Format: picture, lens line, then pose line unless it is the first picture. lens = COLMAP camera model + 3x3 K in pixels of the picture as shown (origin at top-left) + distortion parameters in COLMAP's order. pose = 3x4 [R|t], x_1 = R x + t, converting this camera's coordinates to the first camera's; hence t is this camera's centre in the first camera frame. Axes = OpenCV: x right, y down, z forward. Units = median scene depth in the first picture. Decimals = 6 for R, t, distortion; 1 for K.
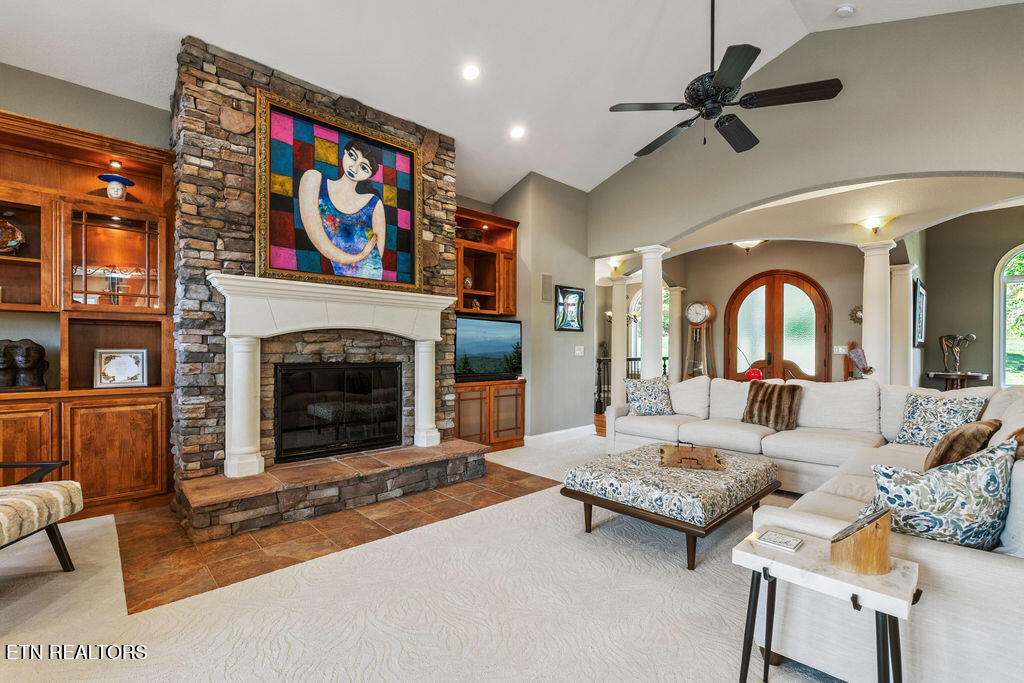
lens RADIAL K [[452.0, 0, 507.5], [0, 452.0, 348.7], [0, 0, 1]] dist [-0.001021, 0.000172]
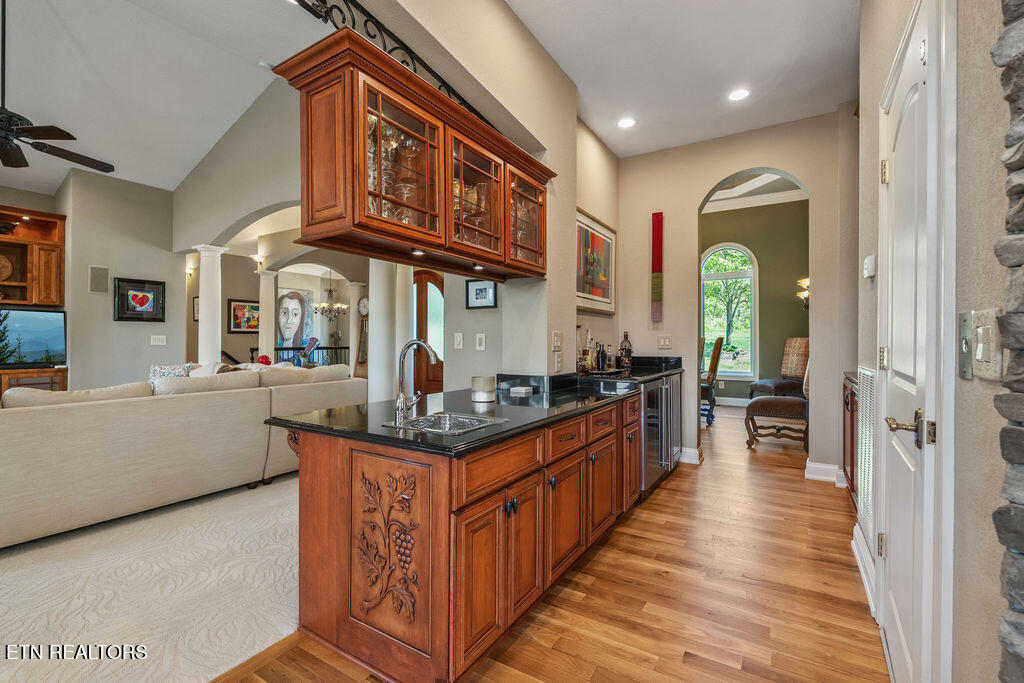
lens RADIAL K [[452.0, 0, 511.9], [0, 452.0, 335.2], [0, 0, 1]] dist [-0.001021, 0.000172]
pose [[0.959445, -0.000072, 0.281898, 1.046616], [0.003668, 0.999918, -0.012230, 0.013163], [-0.281874, 0.012768, 0.959367, -0.399860]]
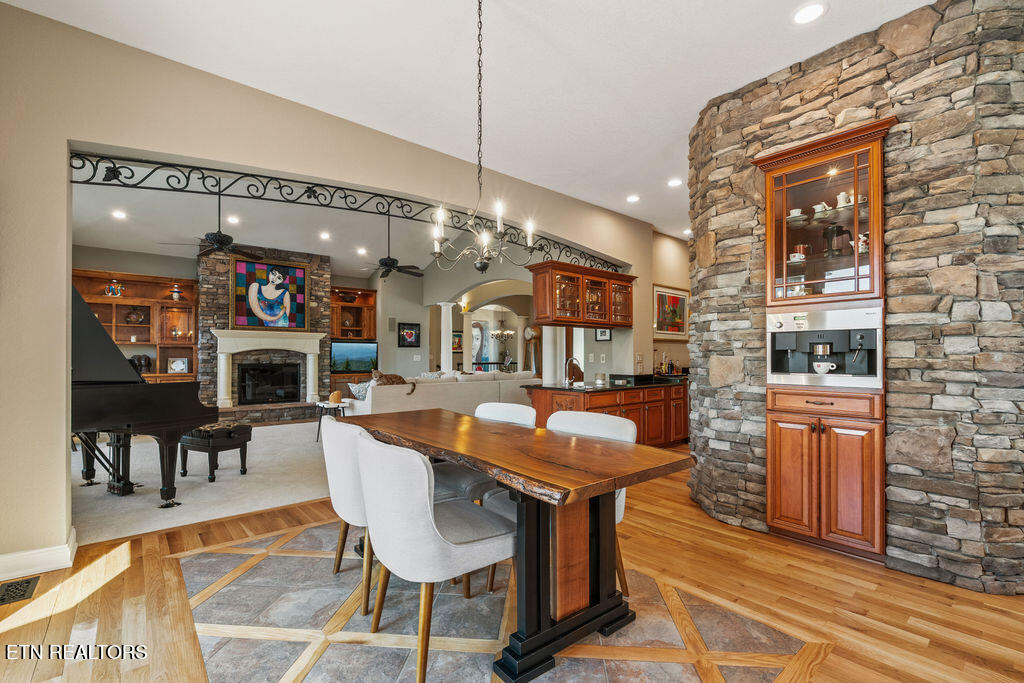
lens RADIAL K [[452.0, 0, 506.4], [0, 452.0, 351.3], [0, 0, 1]] dist [-0.001021, 0.000172]
pose [[0.999118, -0.007294, -0.041362, 0.943170], [0.006651, 0.999855, -0.015663, 0.011669], [0.041470, 0.015374, 0.999021, -1.257127]]
